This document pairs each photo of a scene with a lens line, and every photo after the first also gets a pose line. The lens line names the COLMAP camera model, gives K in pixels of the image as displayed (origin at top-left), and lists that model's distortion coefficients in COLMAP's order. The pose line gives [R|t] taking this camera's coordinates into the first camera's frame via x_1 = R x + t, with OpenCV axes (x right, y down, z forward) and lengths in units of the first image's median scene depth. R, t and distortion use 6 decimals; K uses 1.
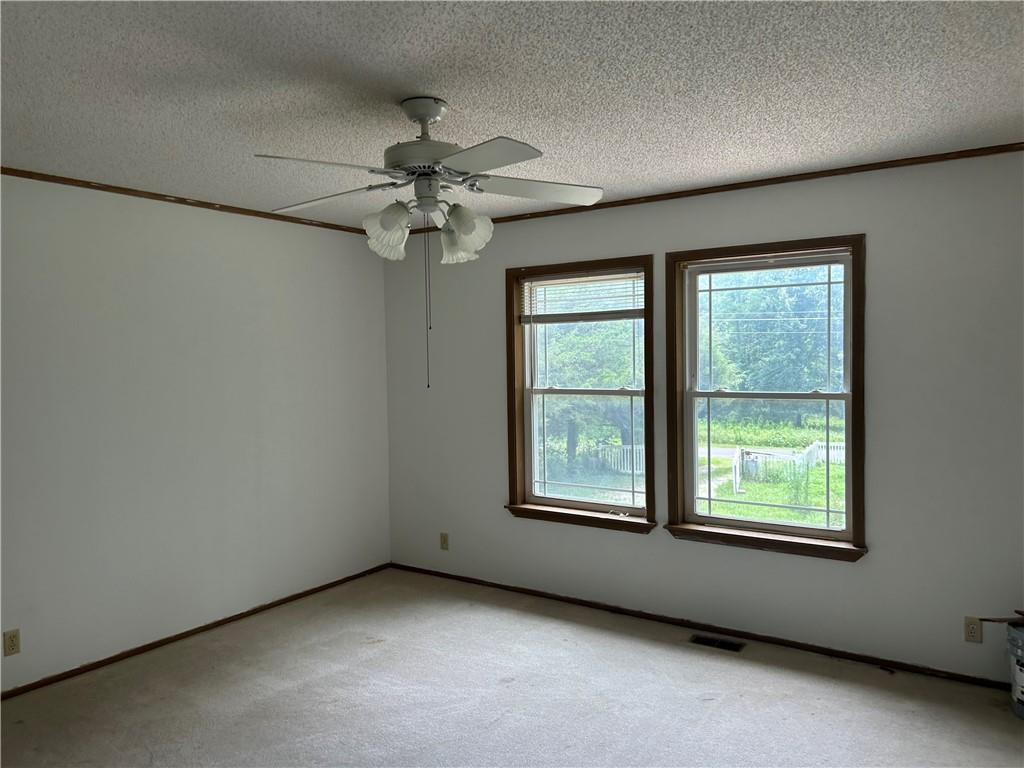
lens RADIAL K [[763.7, 0, 512.0], [0, 763.7, 384.0], [0, 0, 1]] dist [0.053778, -0.060814]
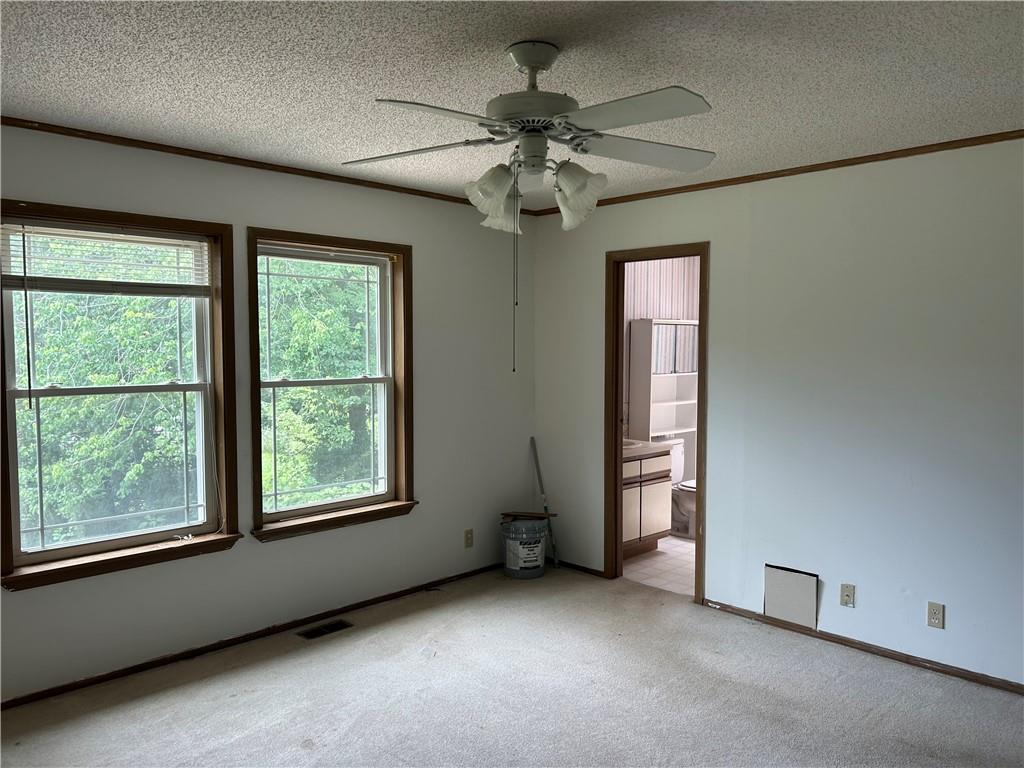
lens RADIAL K [[757.7, 0, 512.4], [0, 757.7, 397.3], [0, 0, 1]] dist [0.002316, -0.000849]
pose [[0.175306, -0.053219, 0.983074, -0.620310], [0.030965, 0.998342, 0.048524, -0.006825], [-0.984027, 0.021935, 0.176664, 0.551203]]
